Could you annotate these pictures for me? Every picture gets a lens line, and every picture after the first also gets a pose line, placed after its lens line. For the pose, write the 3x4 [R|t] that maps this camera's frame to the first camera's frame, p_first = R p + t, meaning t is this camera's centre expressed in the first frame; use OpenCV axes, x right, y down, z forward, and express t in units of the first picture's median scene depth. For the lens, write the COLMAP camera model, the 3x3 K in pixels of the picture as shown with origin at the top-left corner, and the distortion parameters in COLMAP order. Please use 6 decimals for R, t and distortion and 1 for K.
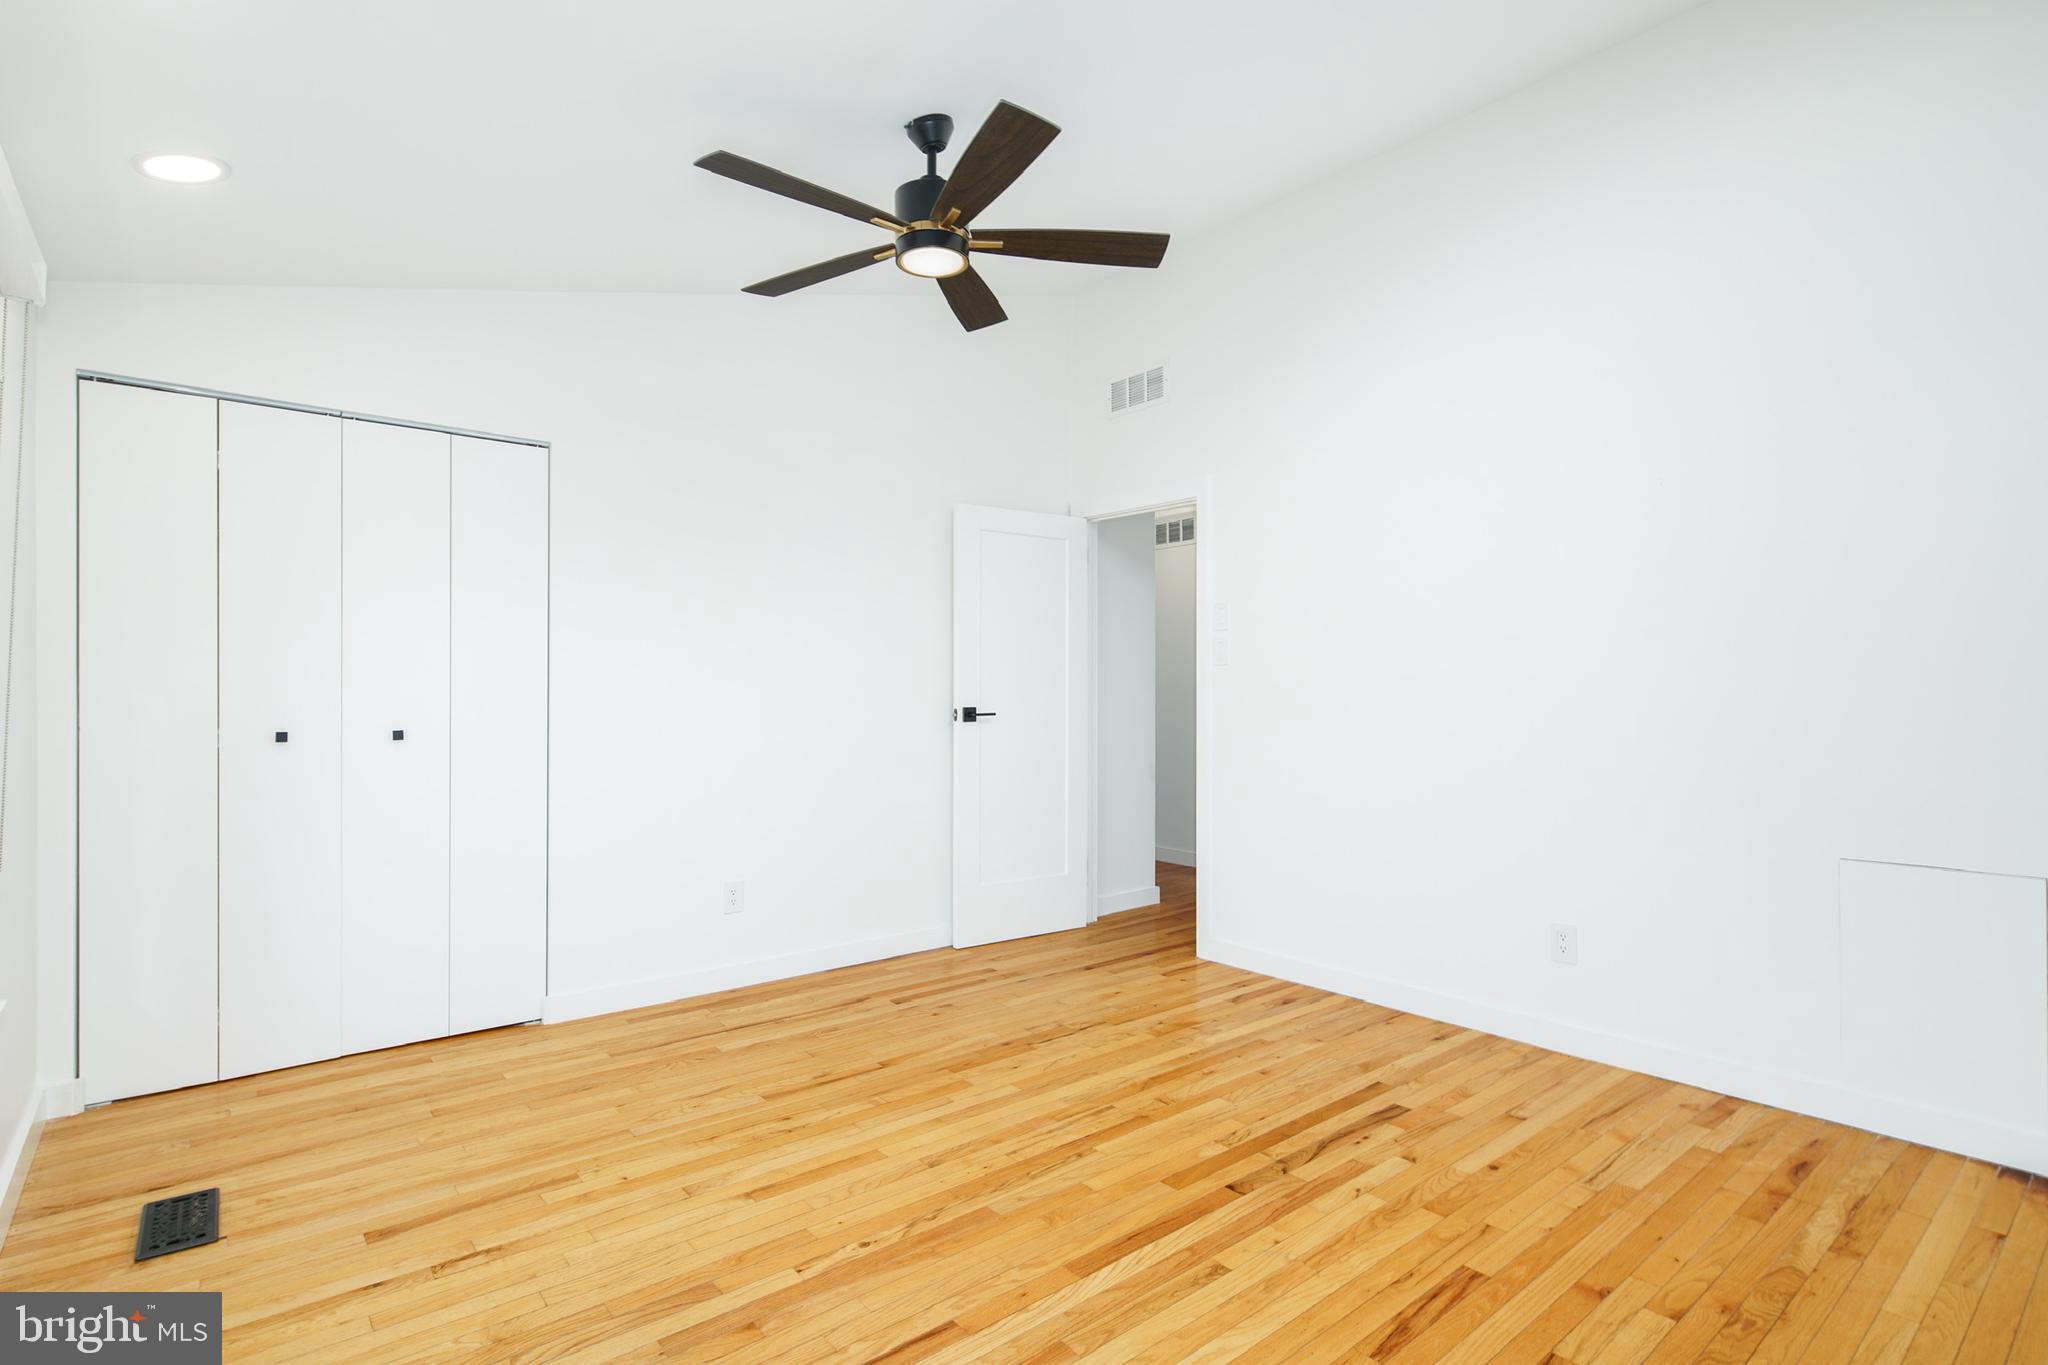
lens RADIAL K [[998.9, 0, 1024.0], [0, 998.9, 686.1], [0, 0, 1]] dist [0.006494, 0.000936]
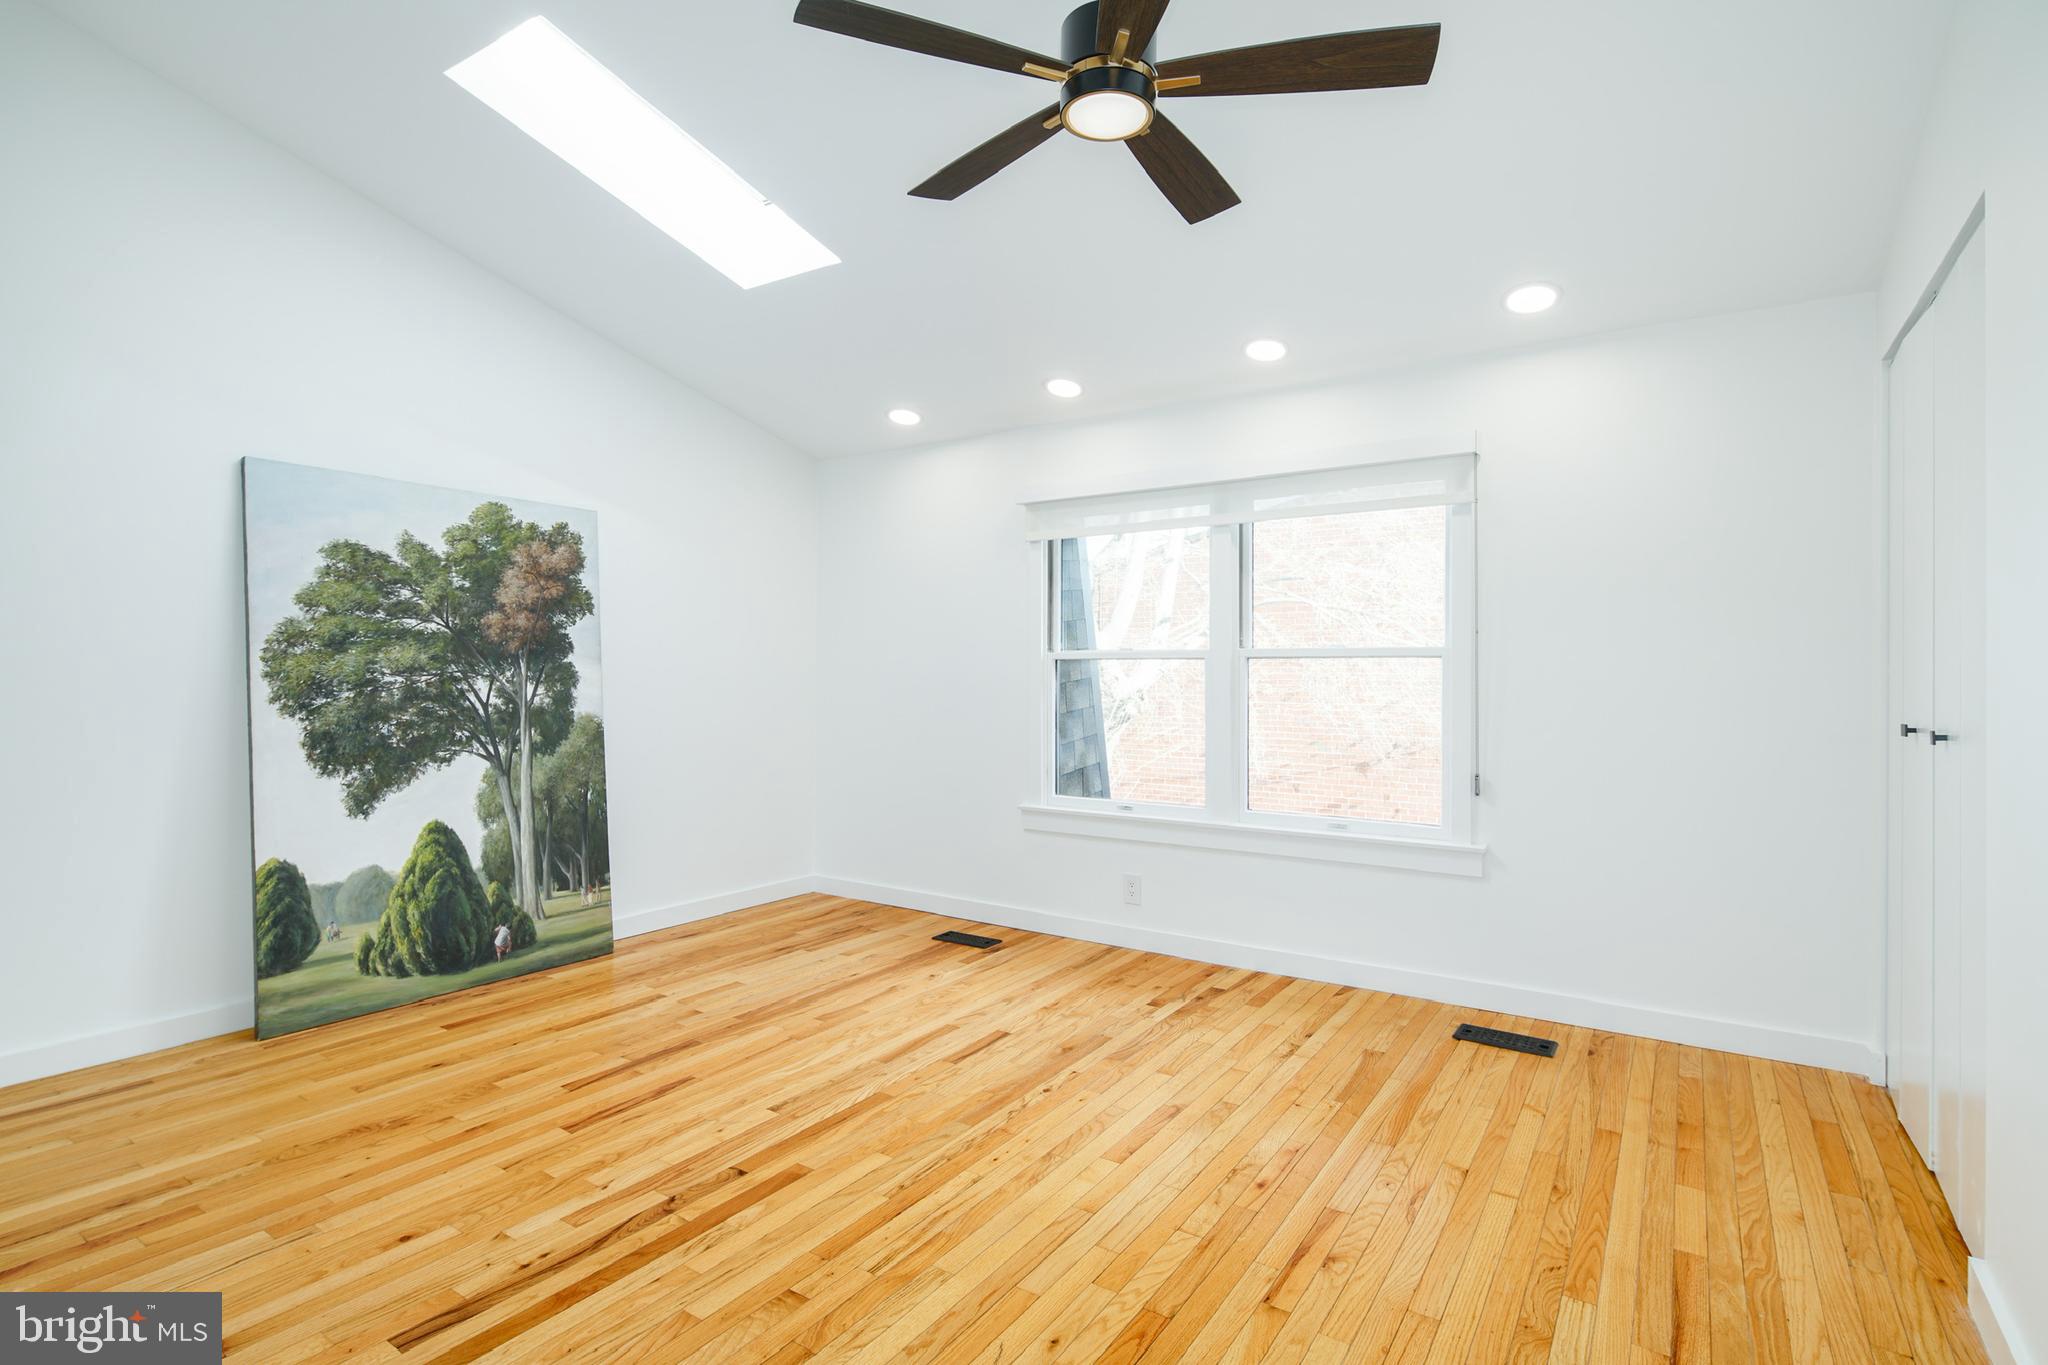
lens RADIAL K [[998.9, 0, 1024.3], [0, 998.9, 684.3], [0, 0, 1]] dist [0.006494, 0.000936]
pose [[-0.957865, -0.003397, -0.287199, 0.224411], [-0.004624, 0.999983, 0.003592, 0.014416], [0.287182, 0.004768, -0.957864, 2.017884]]
